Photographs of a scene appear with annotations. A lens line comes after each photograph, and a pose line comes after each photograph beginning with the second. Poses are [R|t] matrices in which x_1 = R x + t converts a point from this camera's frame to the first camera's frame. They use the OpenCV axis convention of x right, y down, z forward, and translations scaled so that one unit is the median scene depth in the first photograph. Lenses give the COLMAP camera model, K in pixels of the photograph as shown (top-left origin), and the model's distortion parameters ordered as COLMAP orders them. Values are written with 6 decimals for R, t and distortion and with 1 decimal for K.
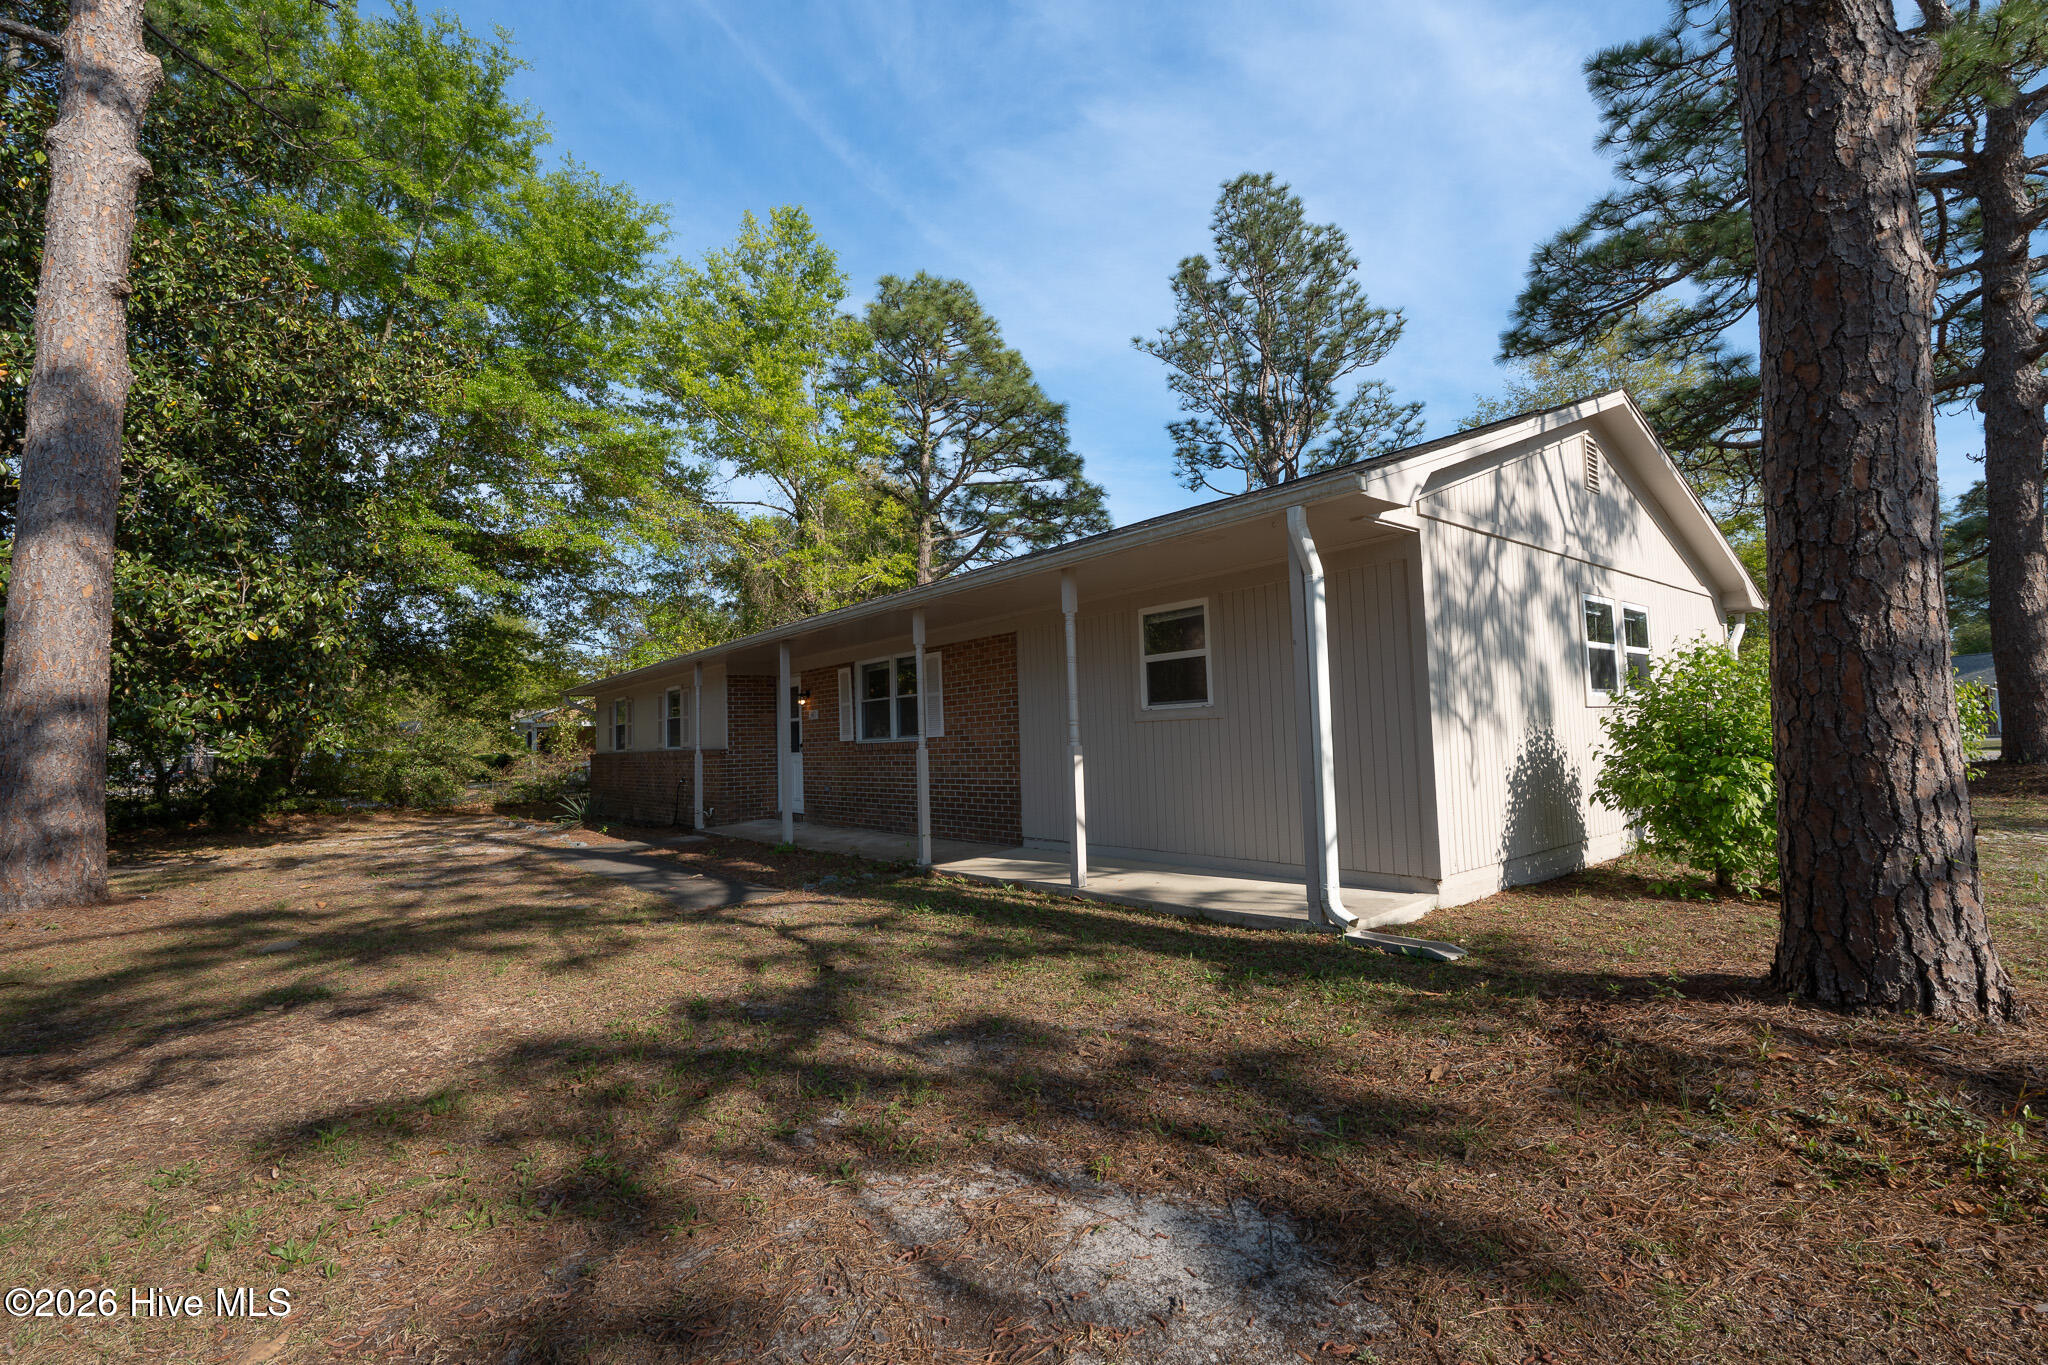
lens RADIAL K [[892.0, 0, 1022.1], [0, 892.0, 679.3], [0, 0, 1]] dist [-0.003914, 0.000550]
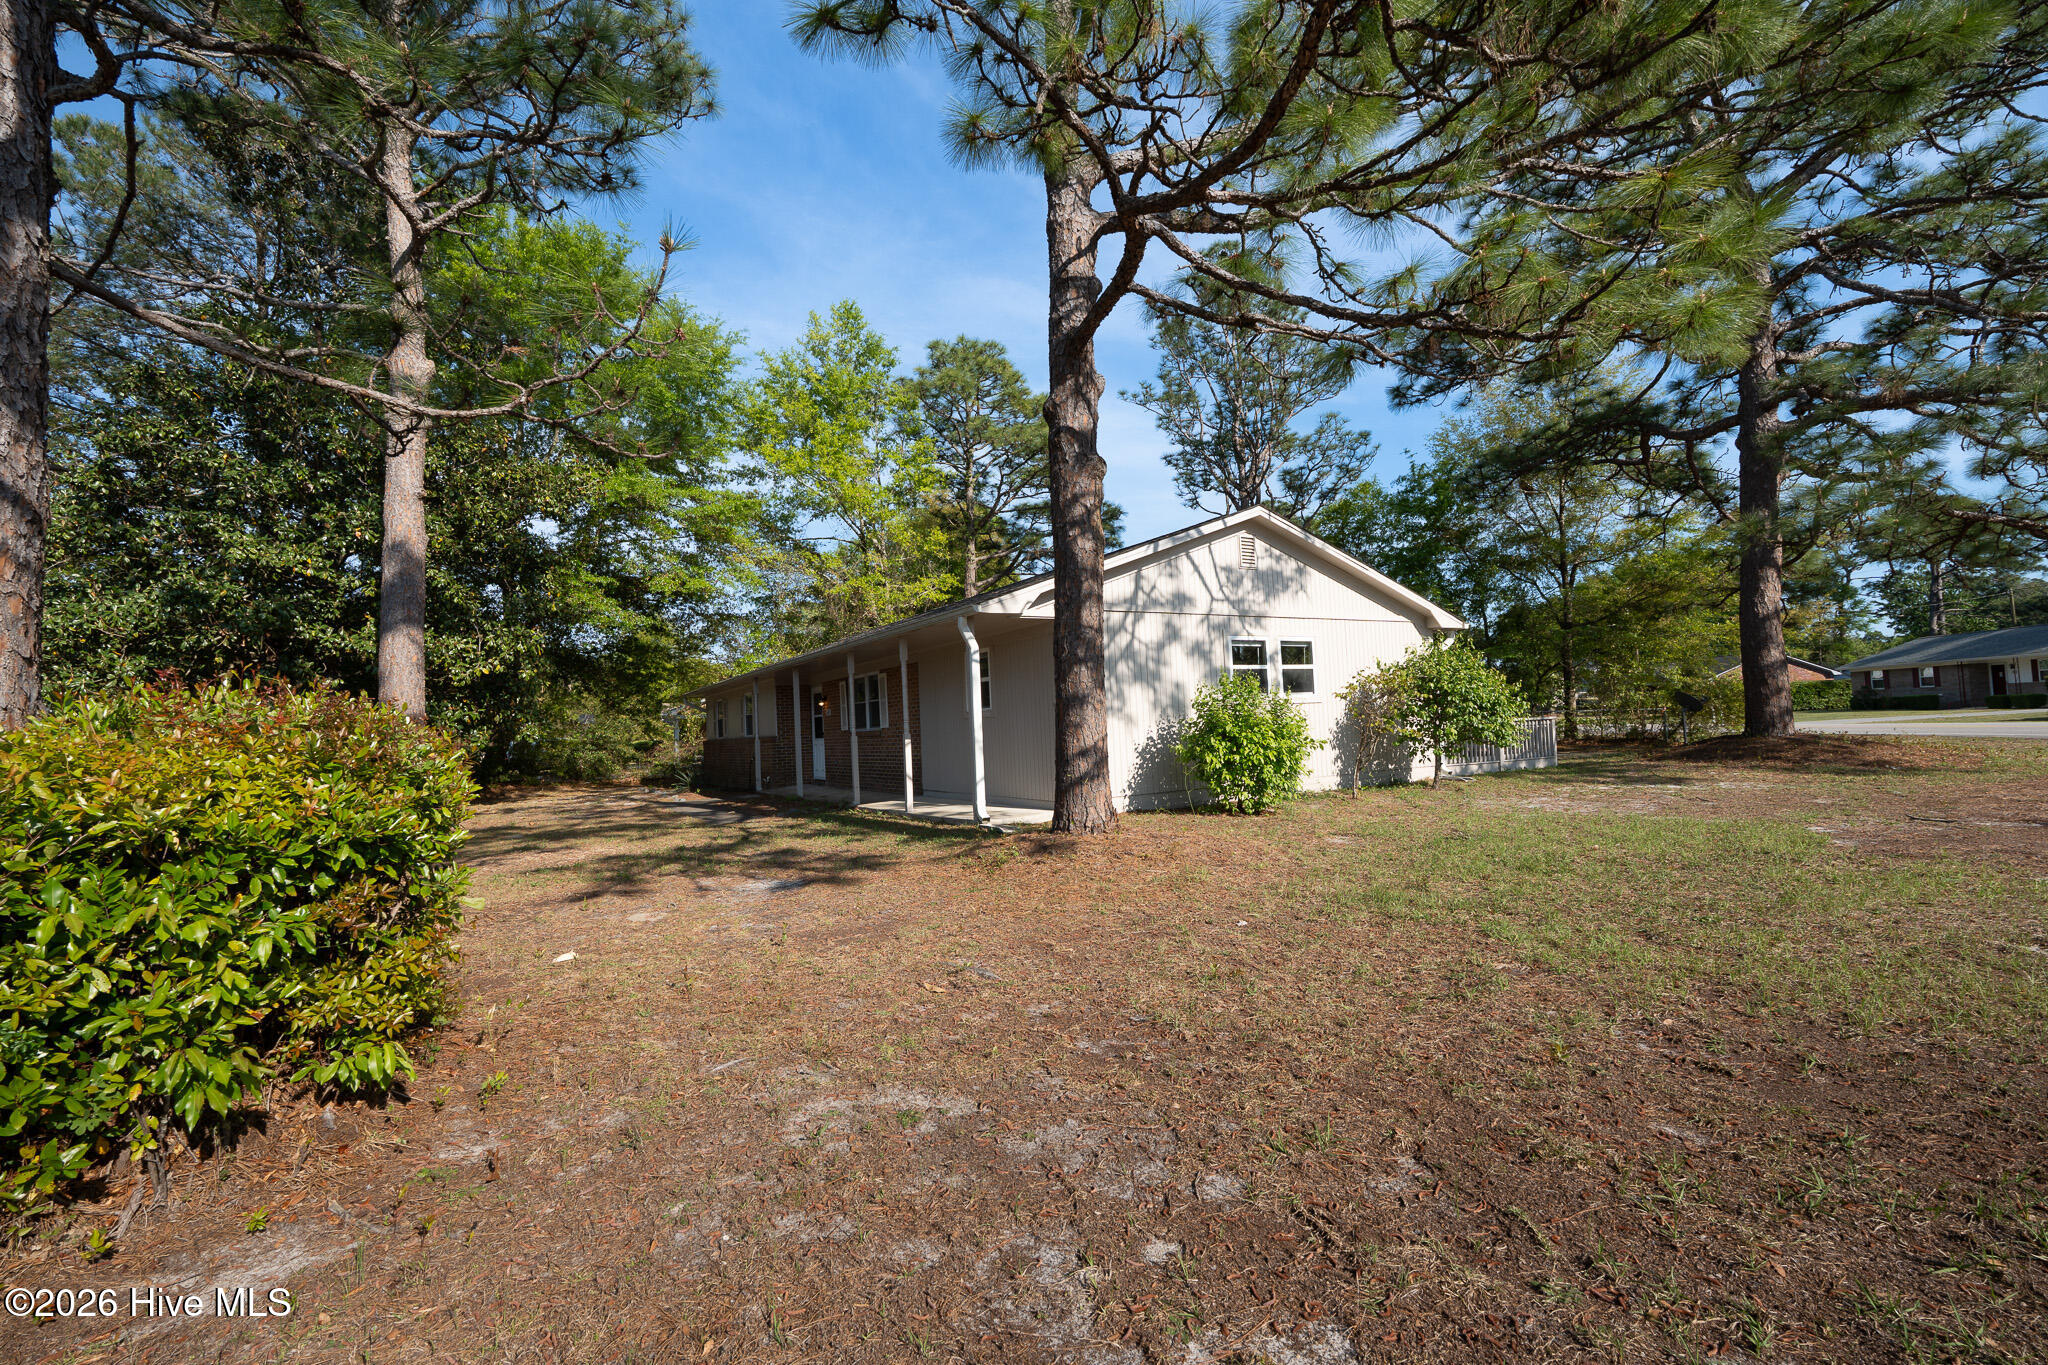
lens RADIAL K [[892.0, 0, 1022.1], [0, 892.0, 679.3], [0, 0, 1]] dist [-0.003914, 0.000550]
pose [[0.988588, -0.021067, -0.149161, 0.265872], [0.024143, 0.999531, 0.018838, -0.030916], [0.148694, -0.022224, 0.988633, -0.354963]]
